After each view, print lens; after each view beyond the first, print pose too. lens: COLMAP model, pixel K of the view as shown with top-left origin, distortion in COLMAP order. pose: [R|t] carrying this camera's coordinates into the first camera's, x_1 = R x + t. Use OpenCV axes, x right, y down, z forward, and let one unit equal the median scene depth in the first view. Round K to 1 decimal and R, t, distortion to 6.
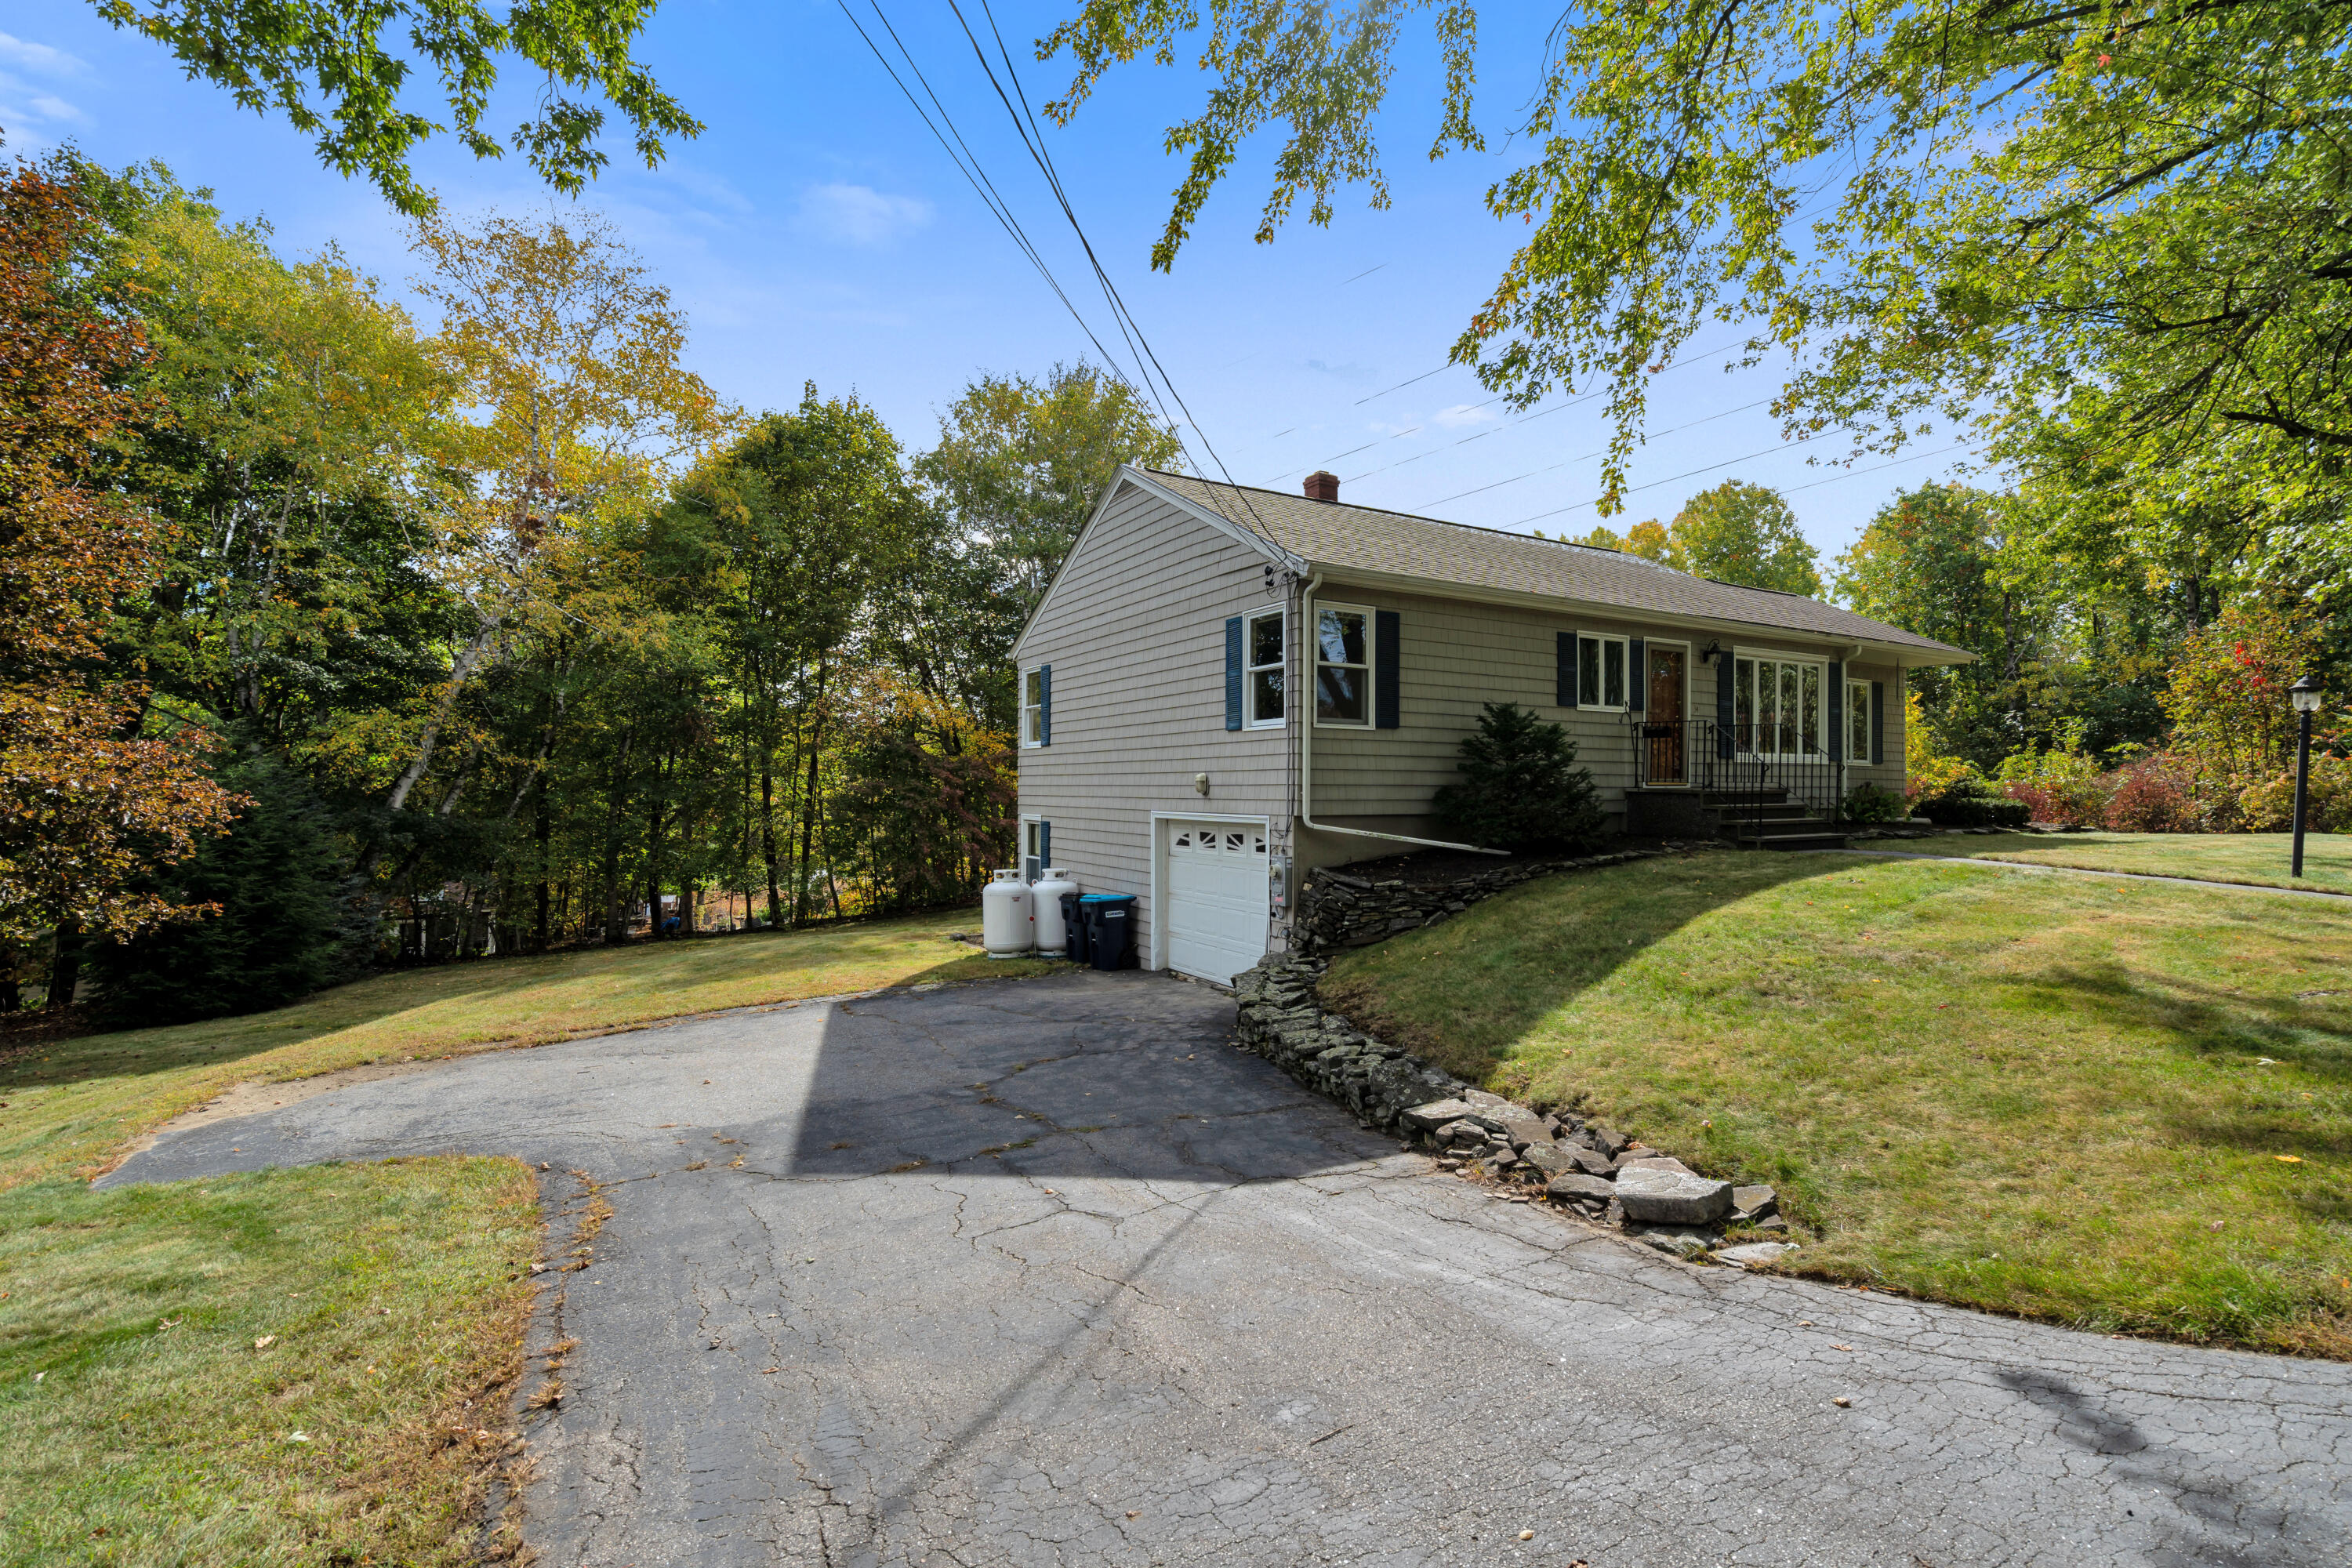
lens RADIAL K [[1068.2, 0, 1176.0], [0, 1068.2, 784.0], [0, 0, 1]] dist [-0.003687, -0.000448]
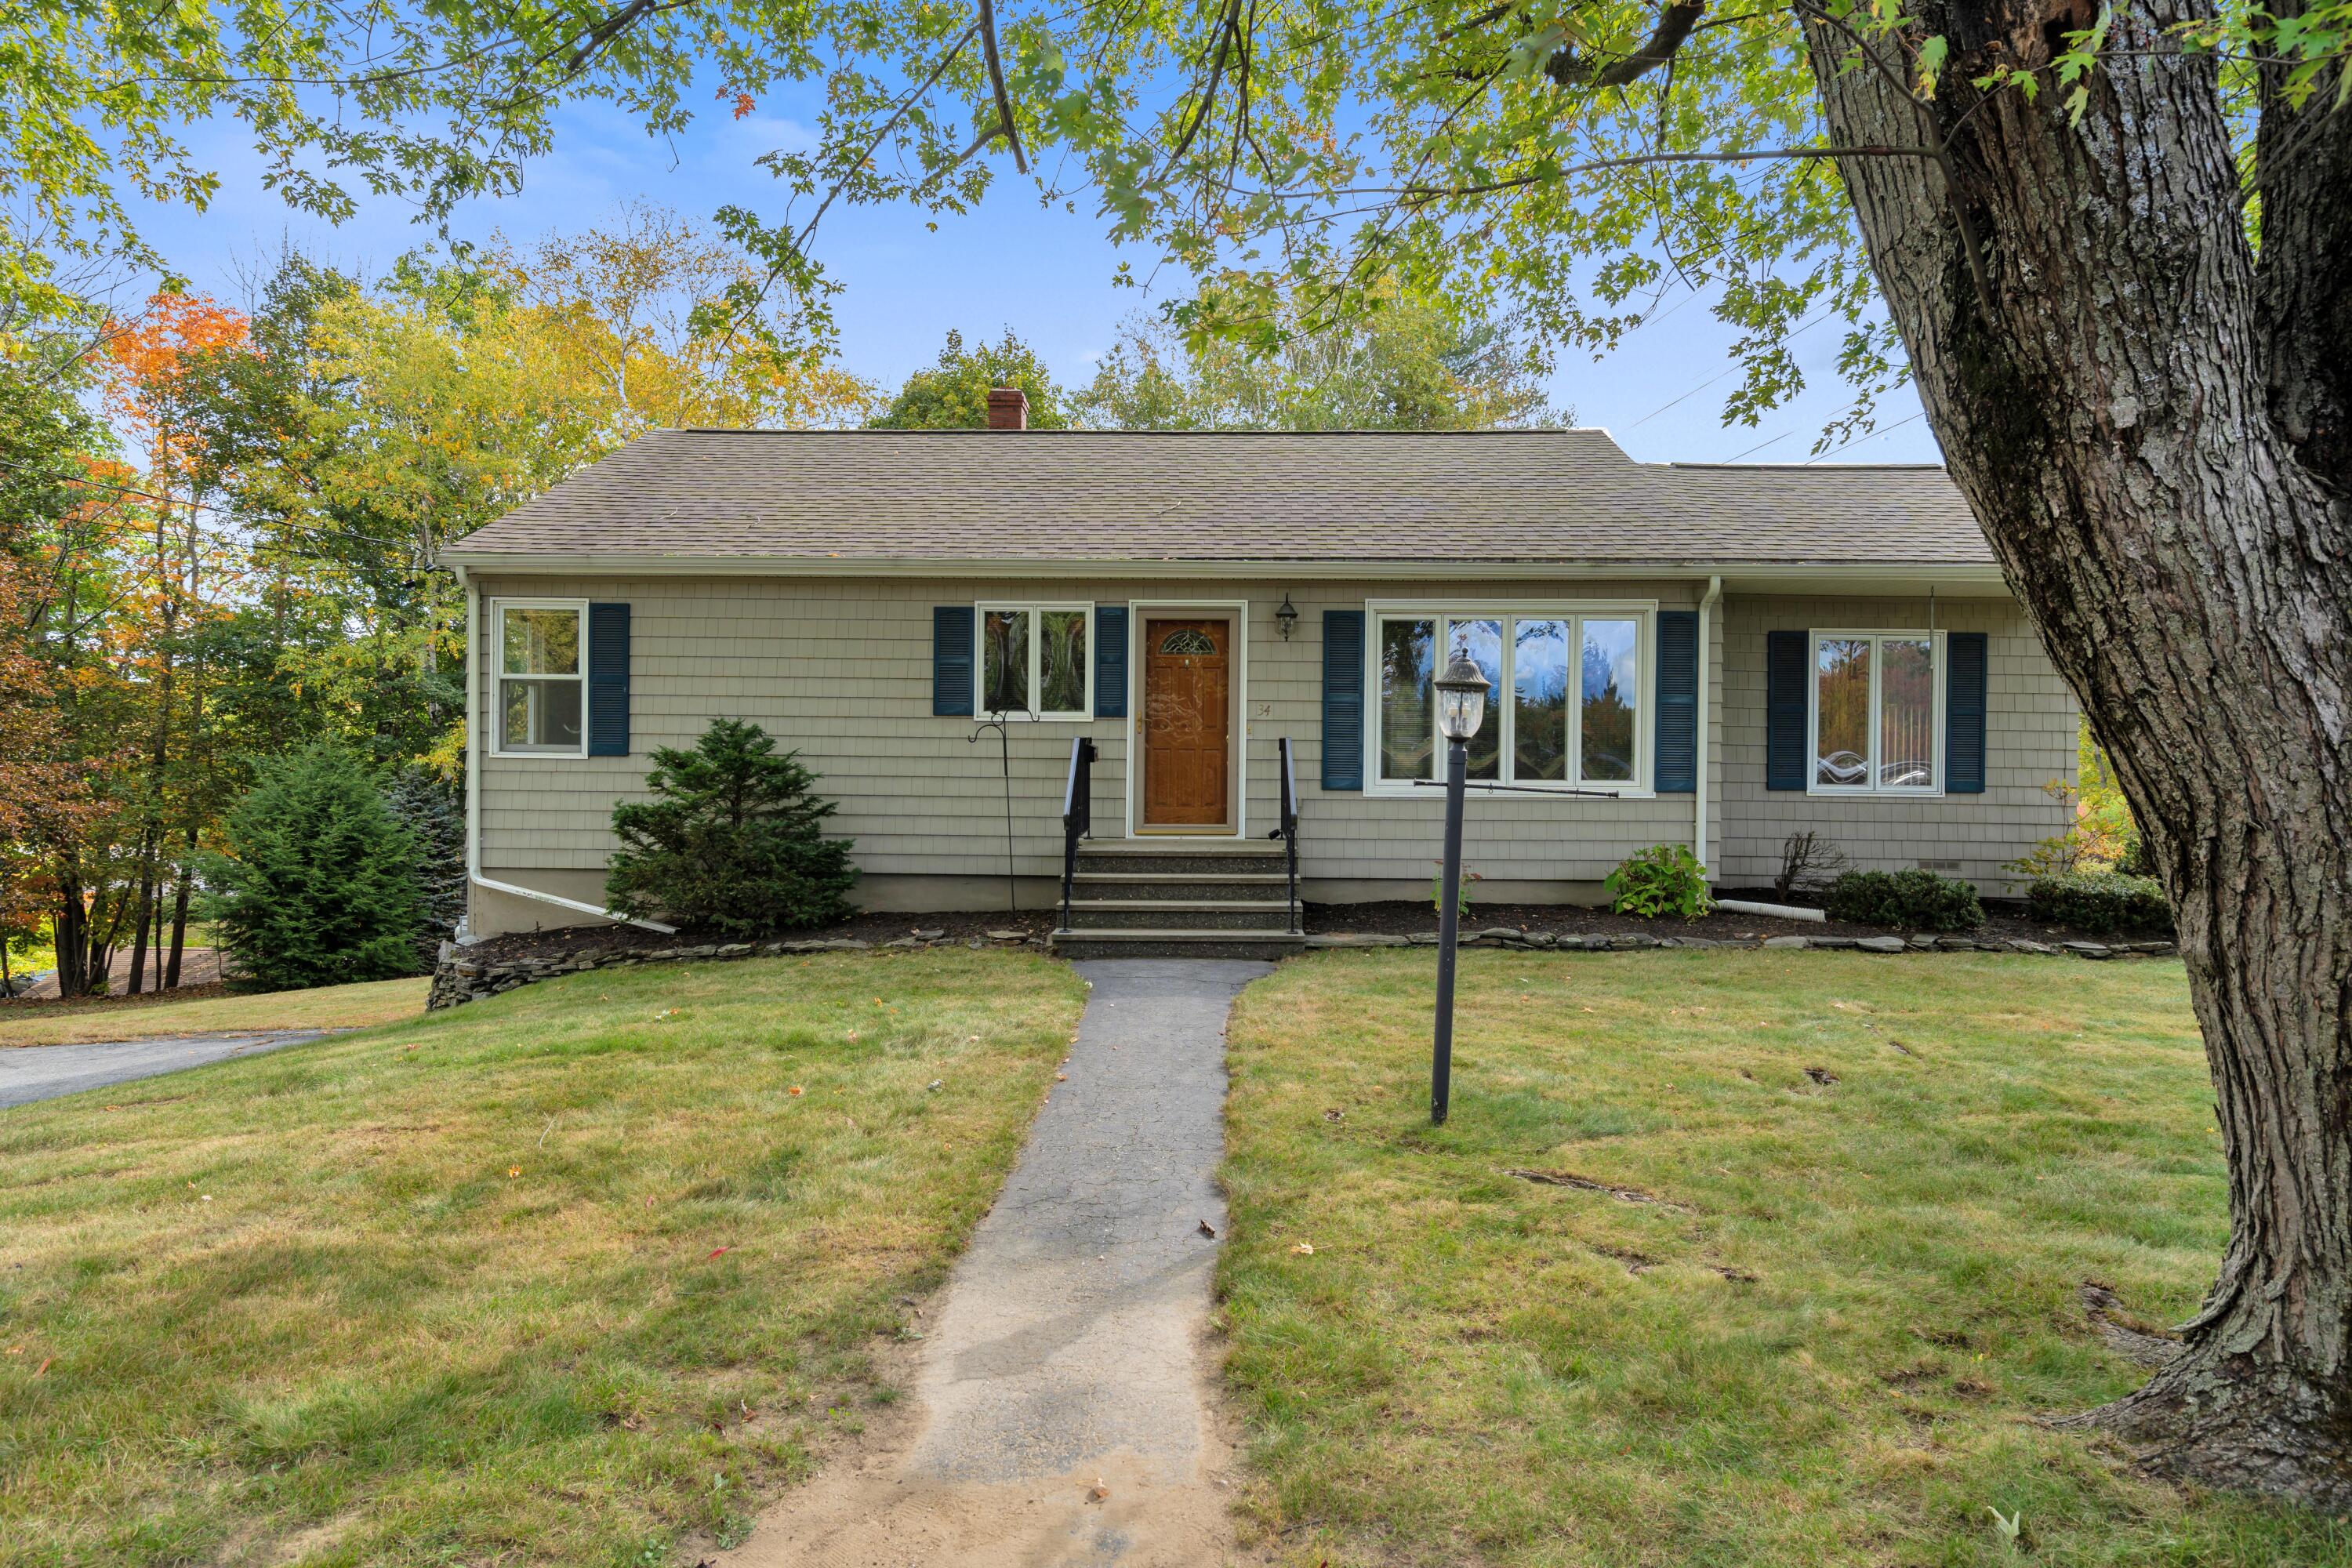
lens RADIAL K [[1367.6, 0, 1176.0], [0, 1367.6, 784.0], [0, 0, 1]] dist [0.001070, 0.000022]
pose [[0.839159, 0.009658, -0.543800, 0.908526], [-0.005237, 0.999939, 0.009677, -0.036934], [0.543860, -0.005273, 0.839159, 0.336085]]
